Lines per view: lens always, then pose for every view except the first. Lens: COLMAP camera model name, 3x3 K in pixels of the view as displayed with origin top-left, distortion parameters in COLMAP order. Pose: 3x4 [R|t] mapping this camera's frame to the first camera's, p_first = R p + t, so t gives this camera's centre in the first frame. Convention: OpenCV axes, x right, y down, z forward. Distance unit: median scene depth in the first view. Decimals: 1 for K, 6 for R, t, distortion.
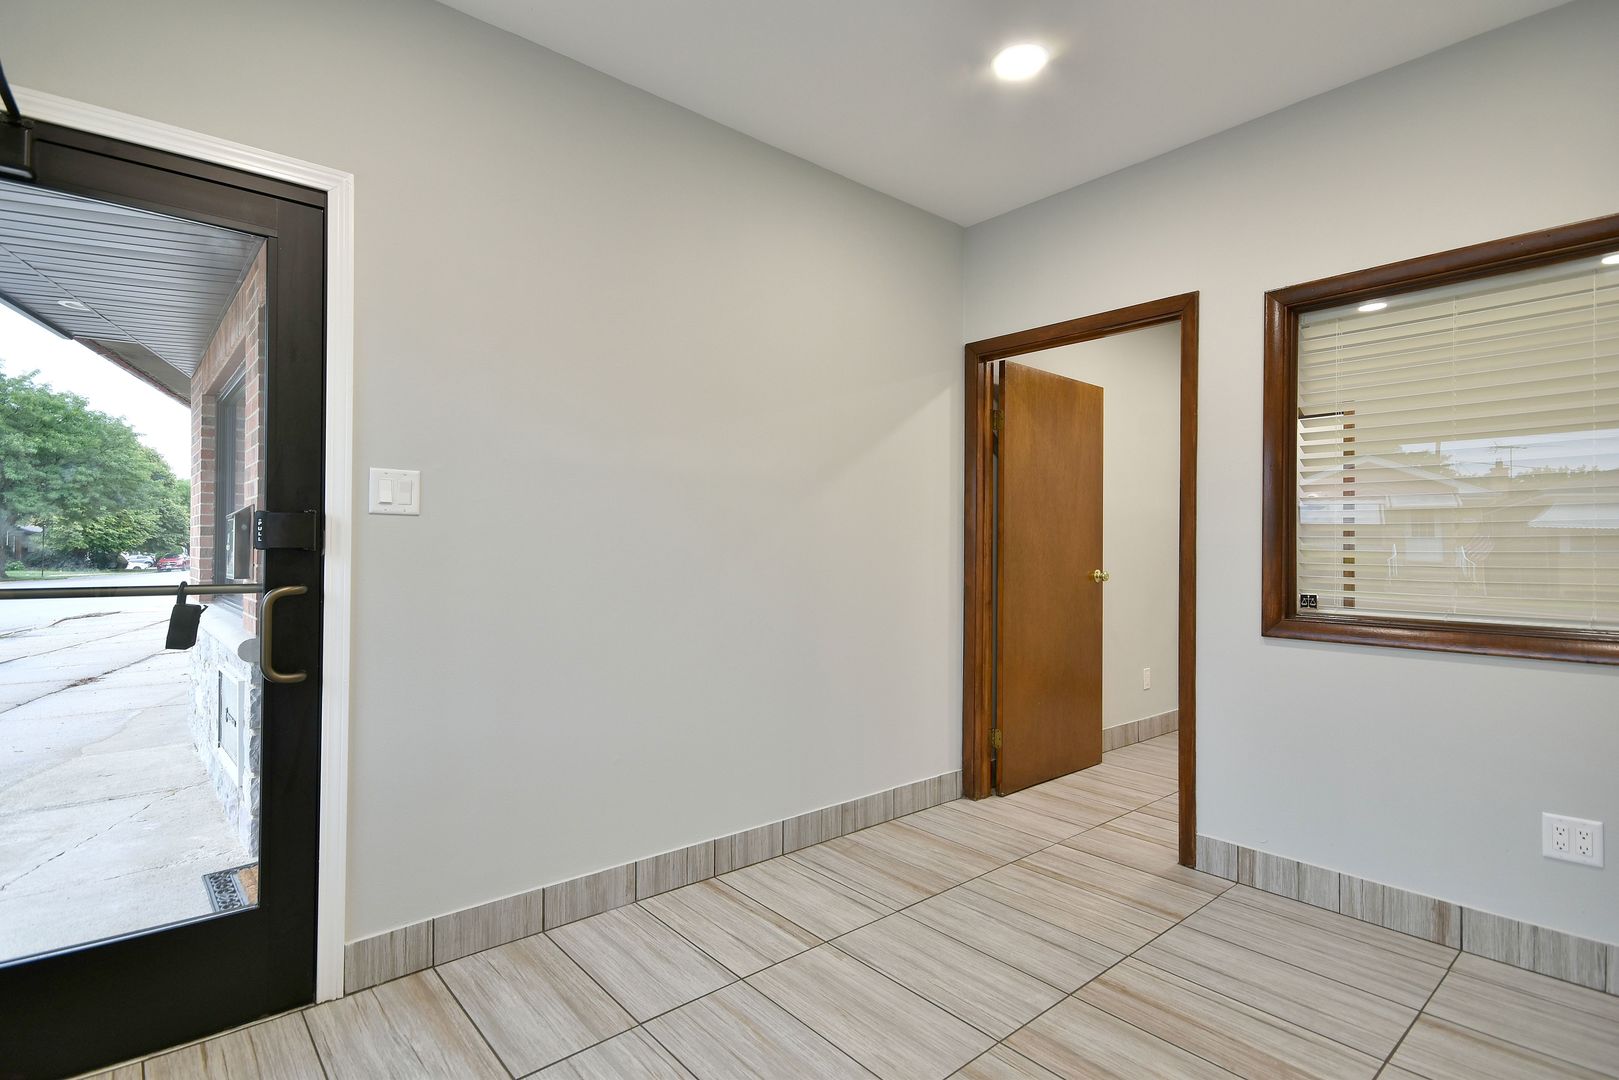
lens RADIAL K [[795.1, 0, 805.5], [0, 795.1, 548.5], [0, 0, 1]] dist [0.029841, -0.016366]
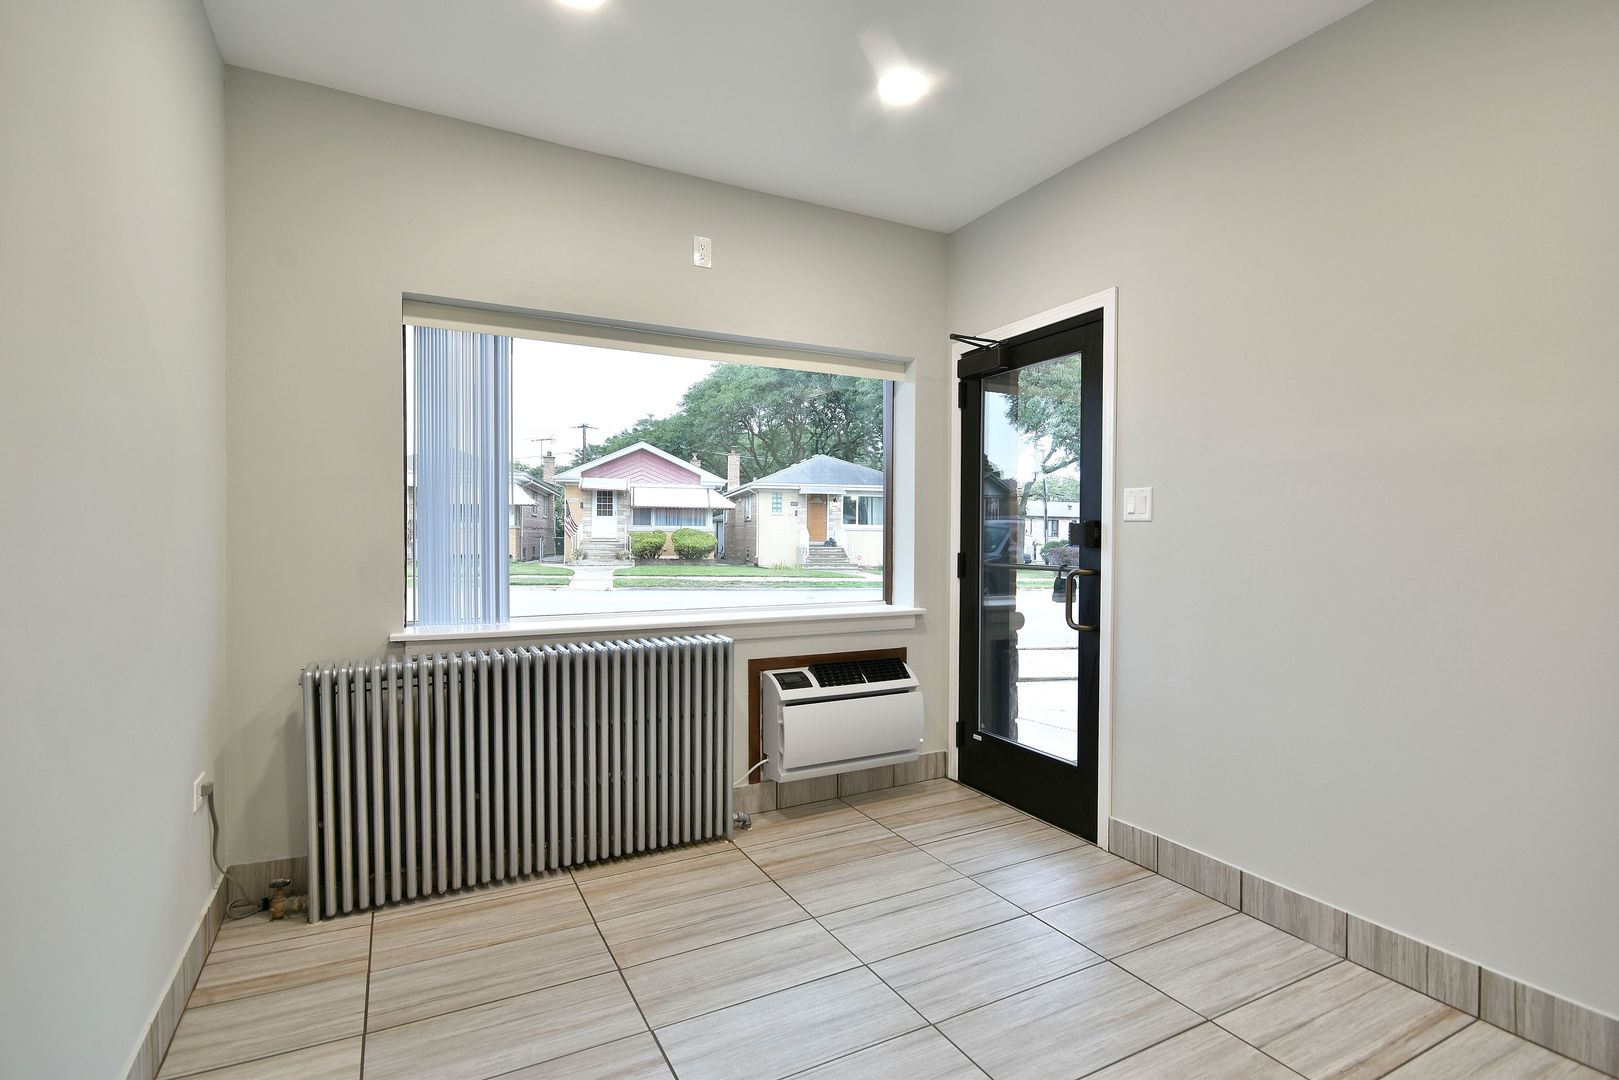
lens RADIAL K [[767.2, 0, 813.8], [0, 767.2, 563.7], [0, 0, 1]] dist [0.004132, 0.000291]
pose [[-0.220400, 0.024429, -0.975104, 0.716868], [-0.009231, 0.999589, 0.027129, -0.000954], [0.975366, 0.014981, -0.220084, 0.621380]]
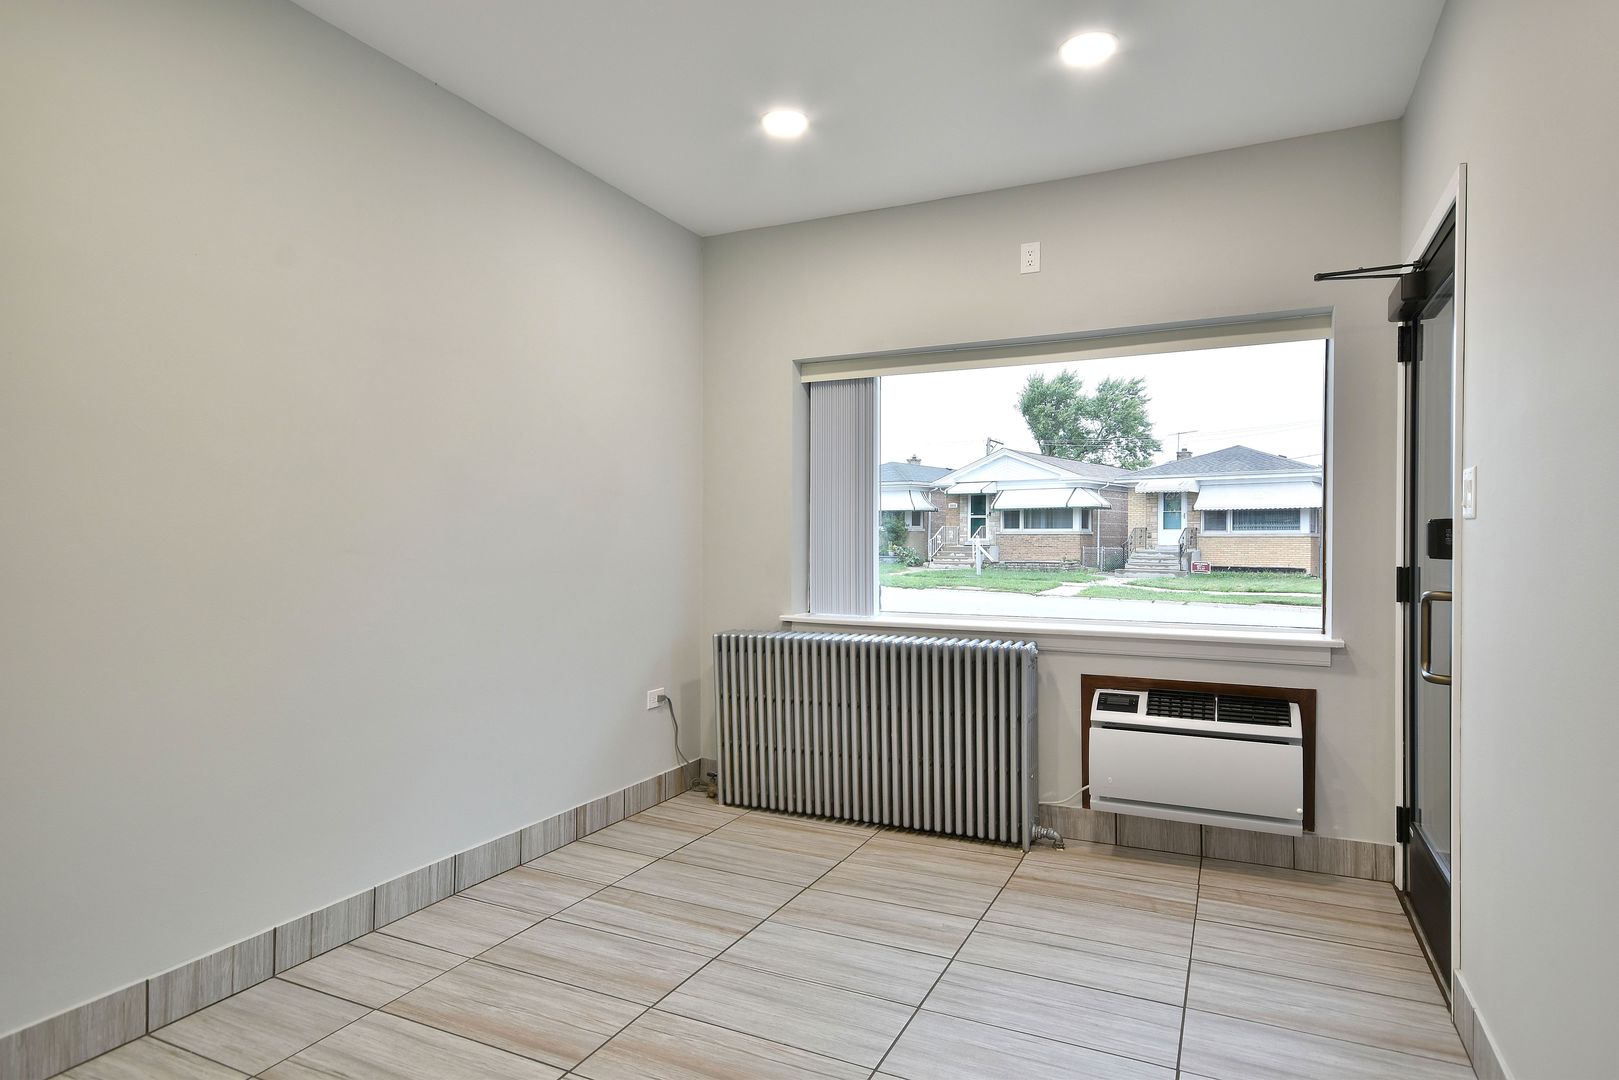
lens RADIAL K [[896.4, 0, 829.1], [0, 896.4, 570.1], [0, 0, 1]] dist [0.015082, 0.001425]
pose [[-0.910005, -0.001157, -0.414595, 0.443665], [-0.015719, 0.999373, 0.031714, -0.006533], [0.414299, 0.035377, -0.909453, 1.336831]]
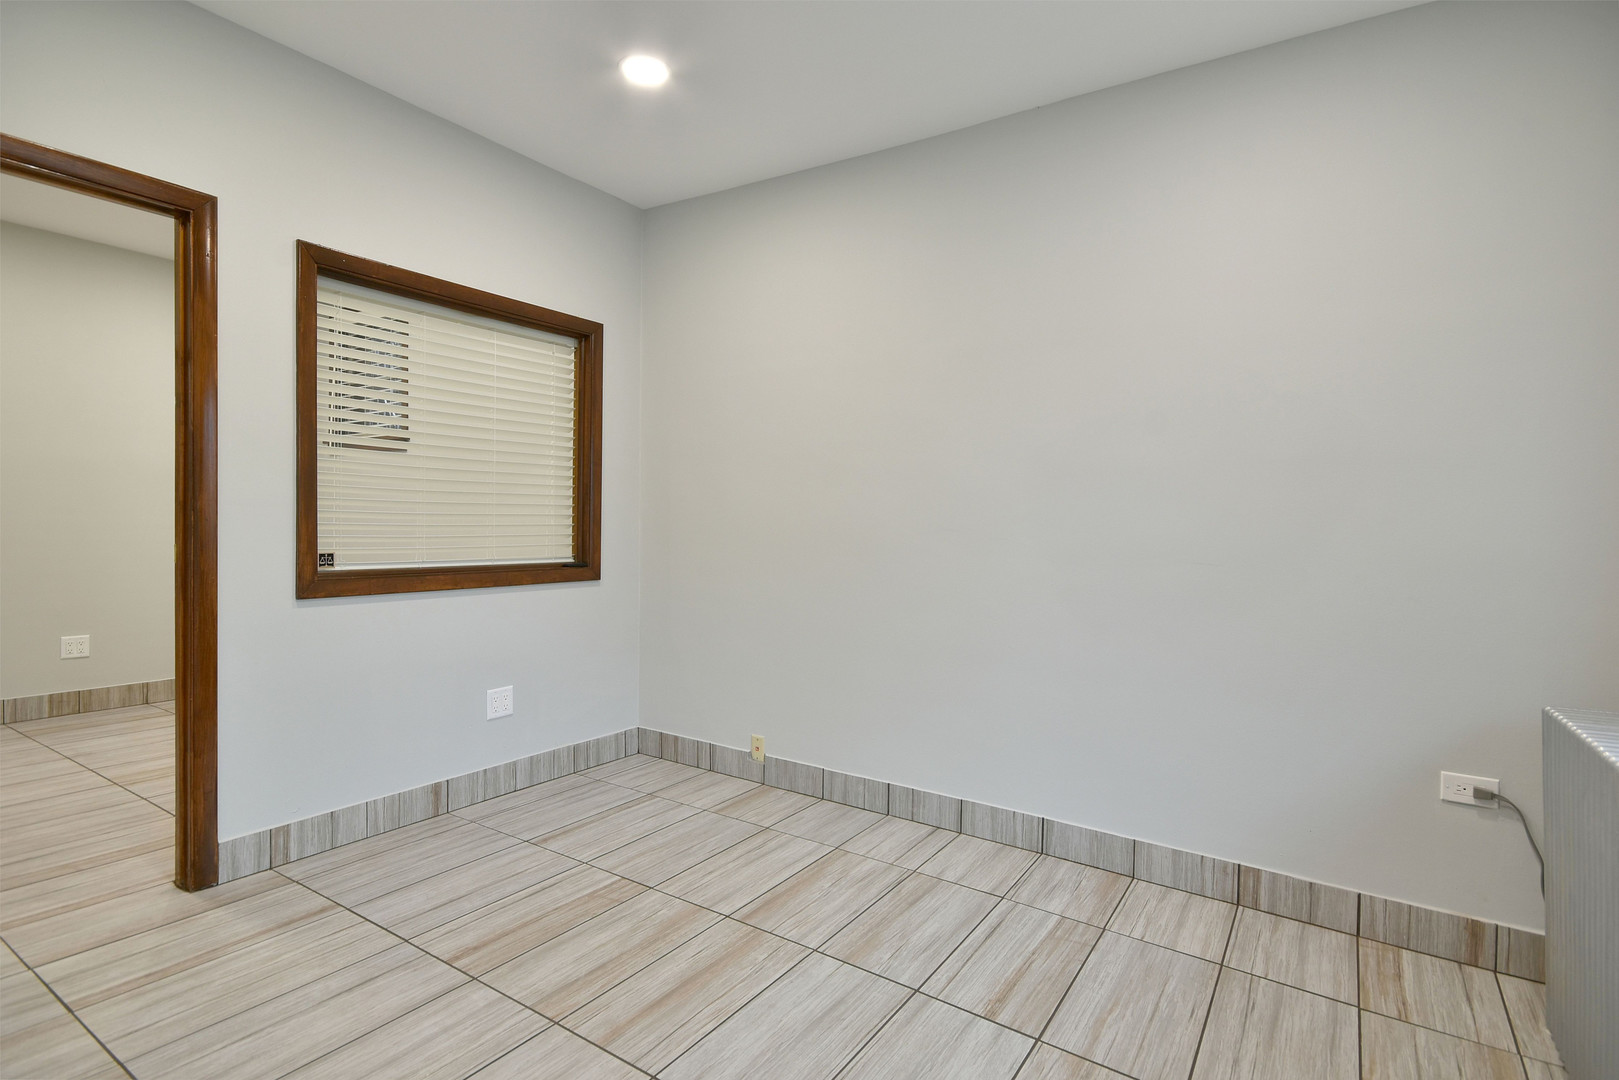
lens RADIAL K [[806.0, 0, 809.4], [0, 806.0, 528.3], [0, 0, 1]] dist [0.036313, -0.018751]
pose [[-0.265684, -0.021346, 0.963824, -0.575705], [-0.023398, 0.999603, 0.015689, -0.005735], [-0.963776, -0.018383, -0.266078, 0.721036]]
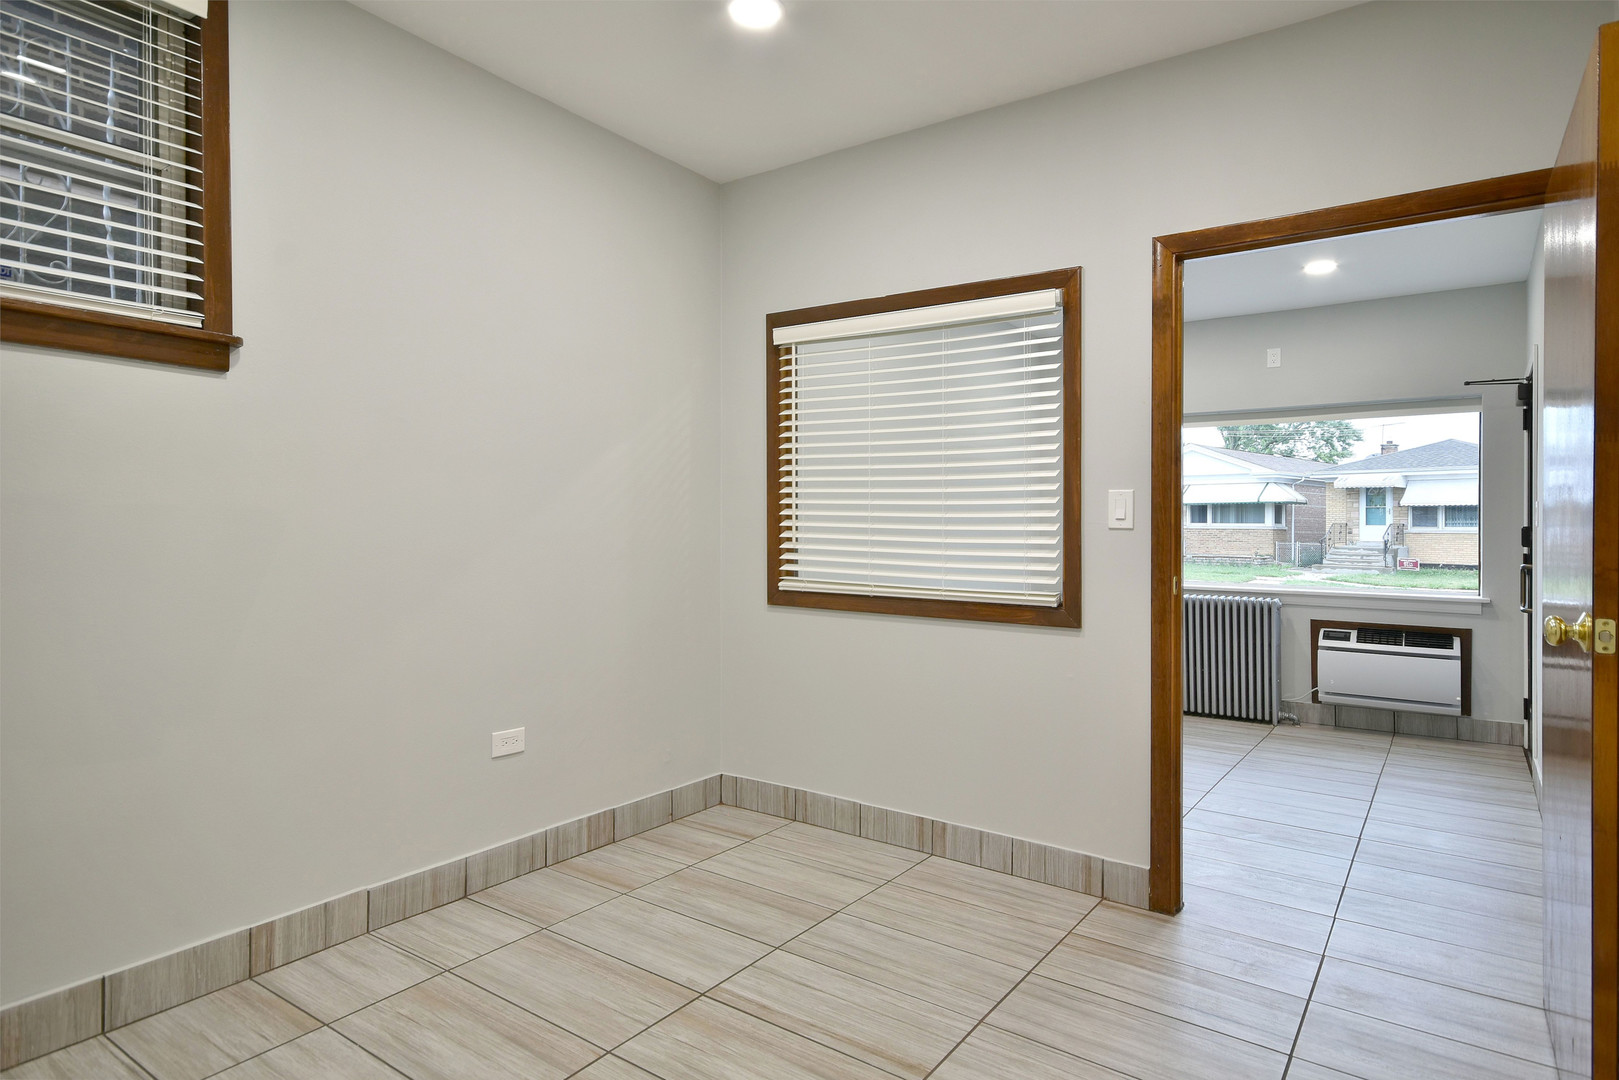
lens RADIAL K [[911.9, 0, 808.8], [0, 911.9, 531.6], [0, 0, 1]] dist [0.018776, -0.000545]
pose [[-0.971449, -0.023678, -0.236065, 1.262975], [-0.024862, 0.999689, 0.002037, 0.002253], [0.235944, 0.007848, -0.971735, 2.154126]]
